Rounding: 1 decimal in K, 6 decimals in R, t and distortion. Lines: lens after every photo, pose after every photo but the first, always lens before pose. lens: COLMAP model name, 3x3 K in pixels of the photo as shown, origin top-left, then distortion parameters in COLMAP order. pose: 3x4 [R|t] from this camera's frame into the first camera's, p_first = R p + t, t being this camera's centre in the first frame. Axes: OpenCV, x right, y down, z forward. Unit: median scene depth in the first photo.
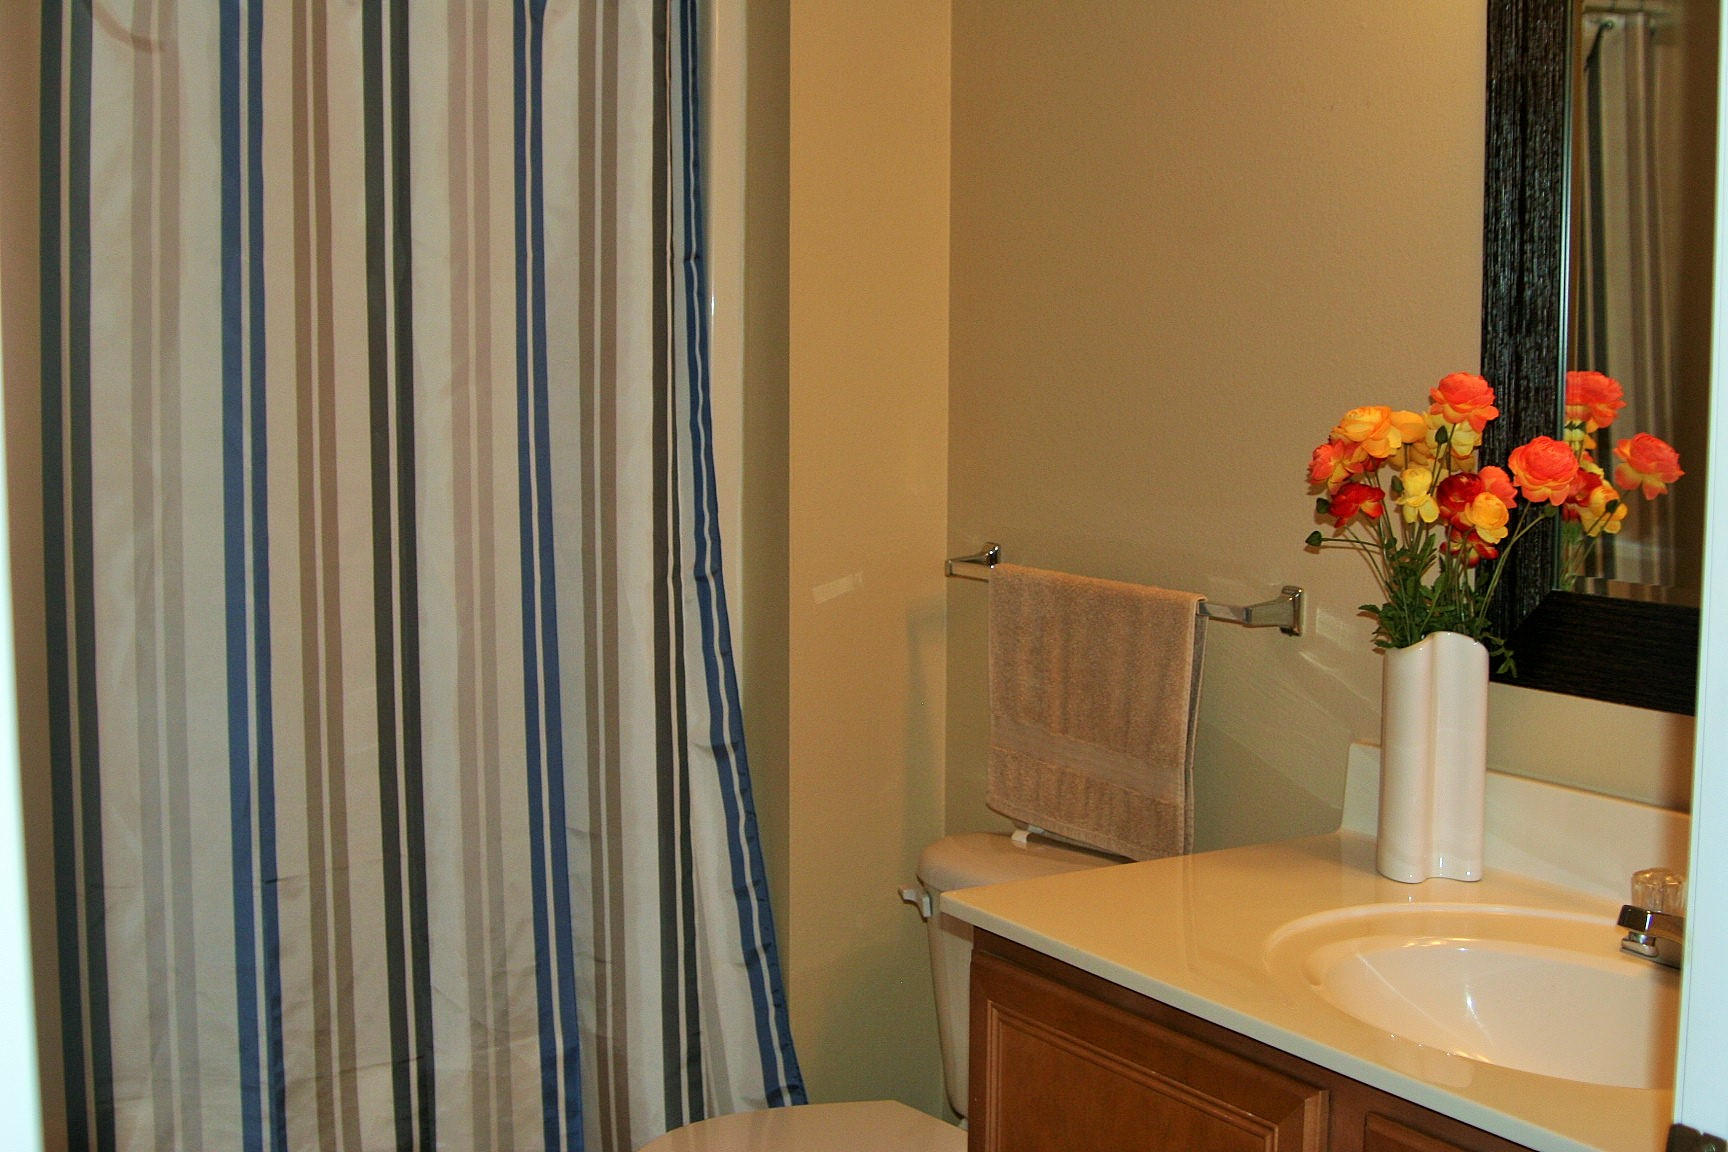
lens RADIAL K [[2258.4, 0, 863.8], [0, 2258.4, 576.0], [0, 0, 1]] dist [-0.124500, 0.000000]
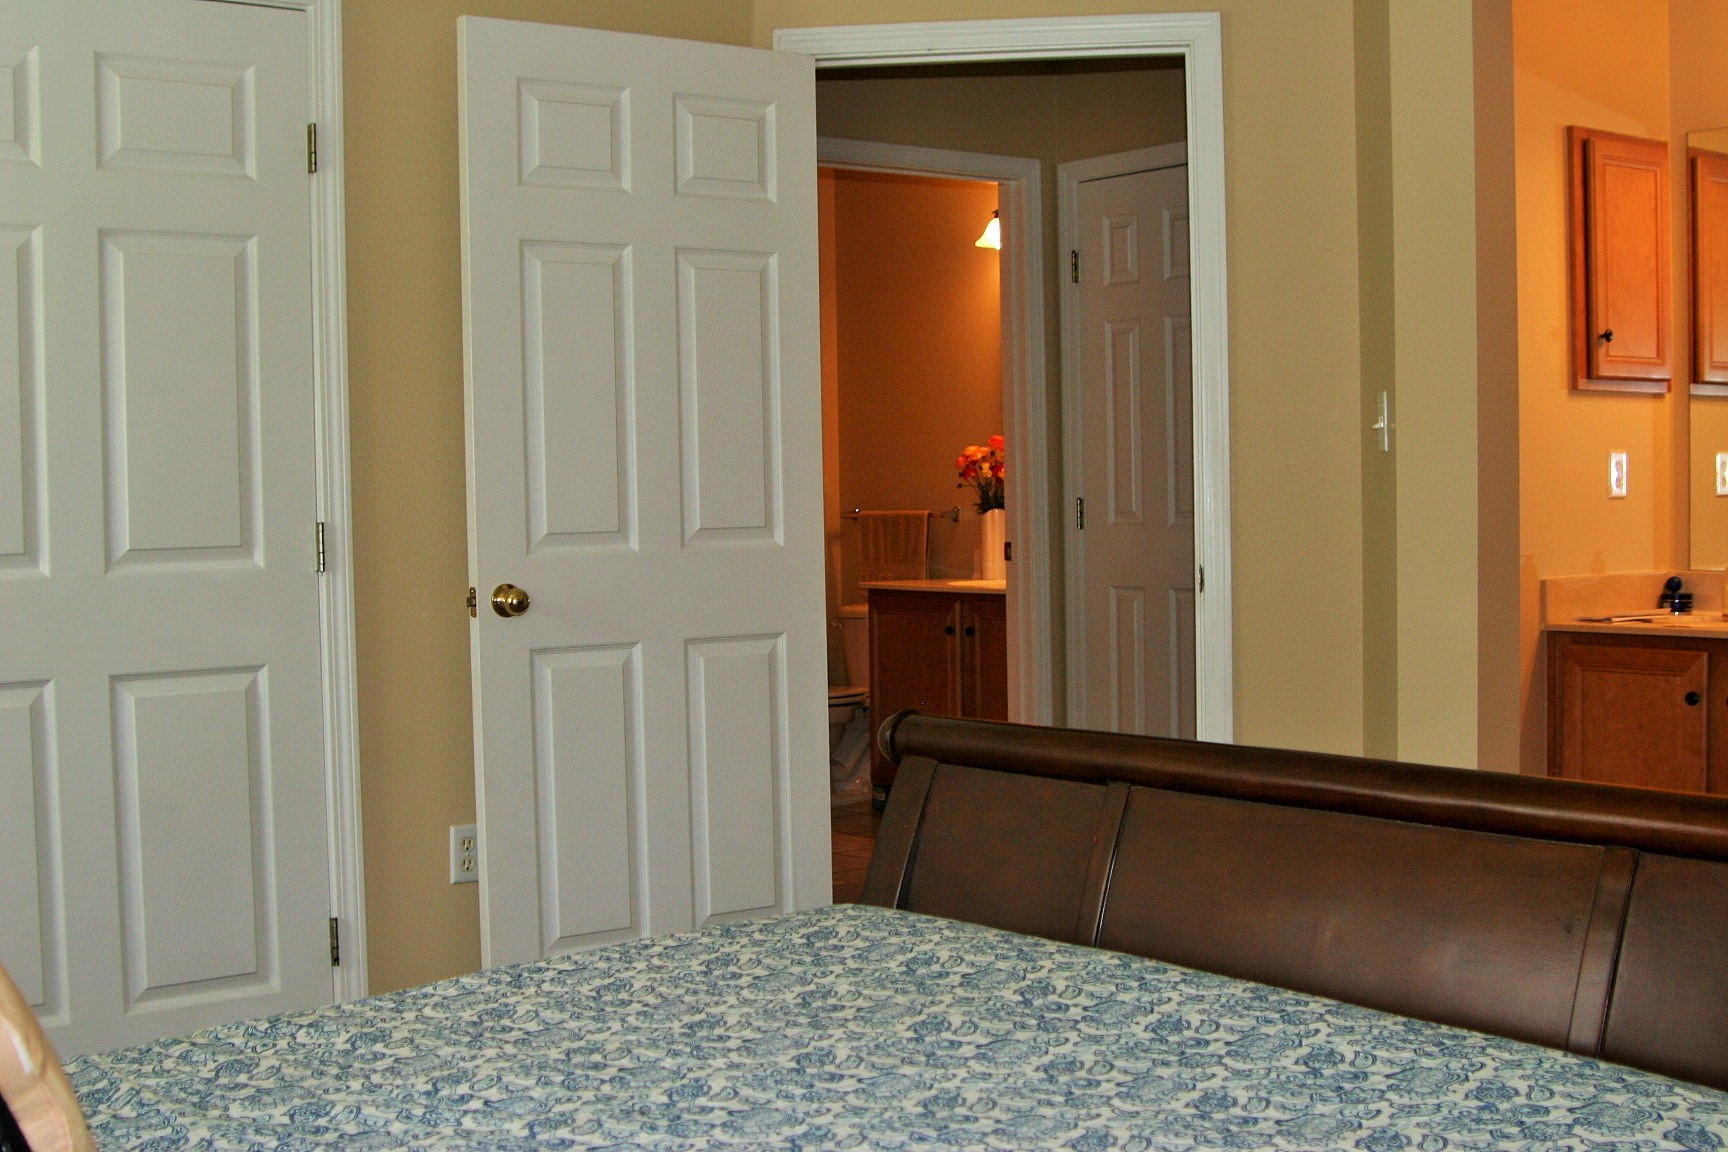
lens RADIAL K [[2258.4, 0, 864.0], [0, 2258.4, 576.9], [0, 0, 1]] dist [-0.124500, 0.000000]
pose [[0.992099, -0.028576, 0.122159, -0.393493], [0.036773, 0.997182, -0.065385, 0.361362], [-0.119947, 0.069361, 0.990354, -2.536969]]
